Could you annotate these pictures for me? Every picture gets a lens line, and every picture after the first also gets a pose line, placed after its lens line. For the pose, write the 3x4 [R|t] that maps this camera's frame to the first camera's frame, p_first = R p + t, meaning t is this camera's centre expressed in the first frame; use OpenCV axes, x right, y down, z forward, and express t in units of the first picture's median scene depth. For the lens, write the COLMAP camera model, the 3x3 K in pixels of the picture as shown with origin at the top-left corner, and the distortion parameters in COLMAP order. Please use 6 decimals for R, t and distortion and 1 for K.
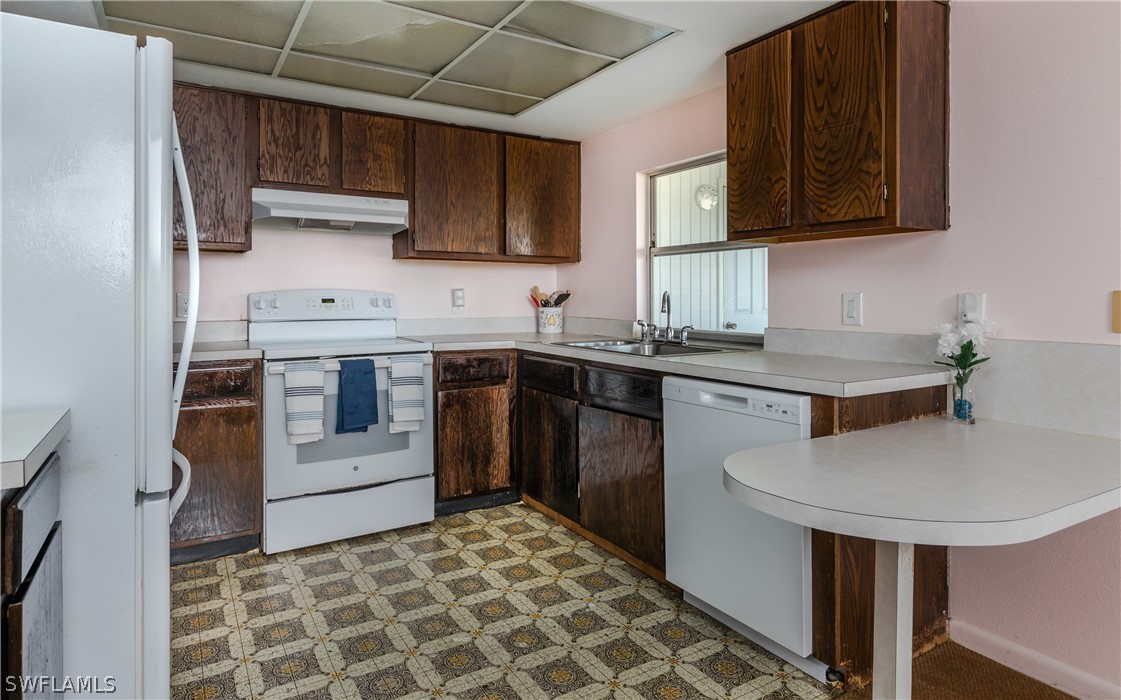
lens RADIAL K [[638.3, 0, 561.2], [0, 638.3, 296.5], [0, 0, 1]] dist [0.004966, 0.000156]
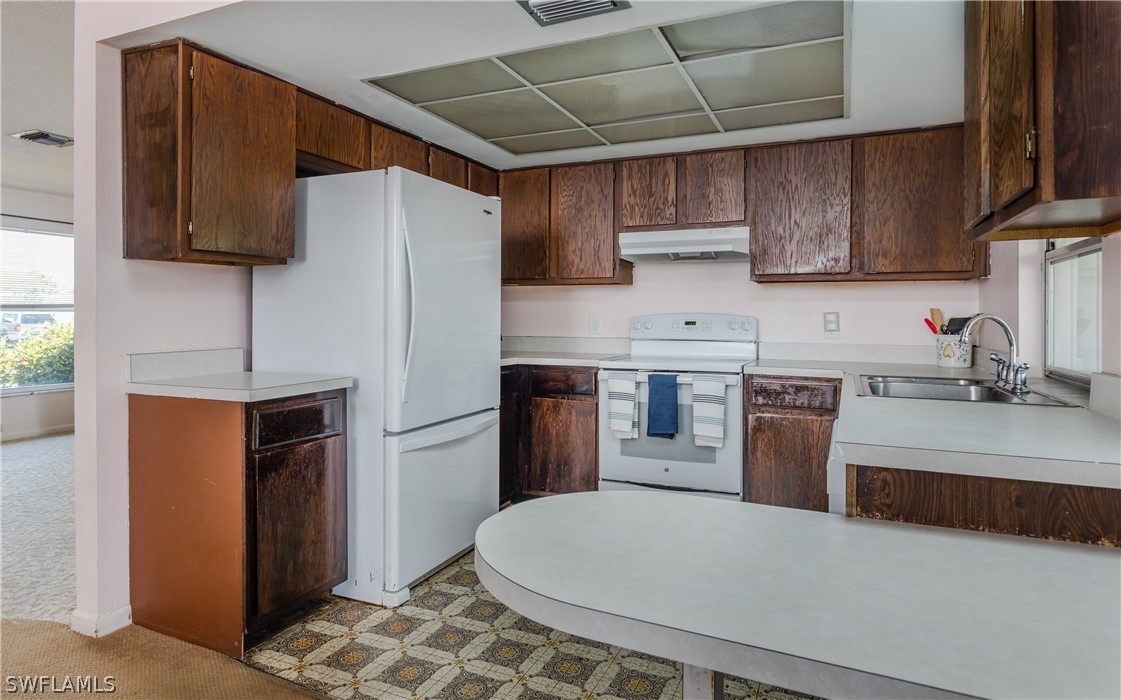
lens RADIAL K [[630.2, 0, 560.6], [0, 630.2, 317.7], [0, 0, 1]] dist [-0.002614, -0.000744]
pose [[0.564412, 0.002103, -0.825491, 0.460637], [-0.005692, 0.999983, -0.001344, -0.000216], [0.825474, 0.005458, 0.564414, 0.191828]]
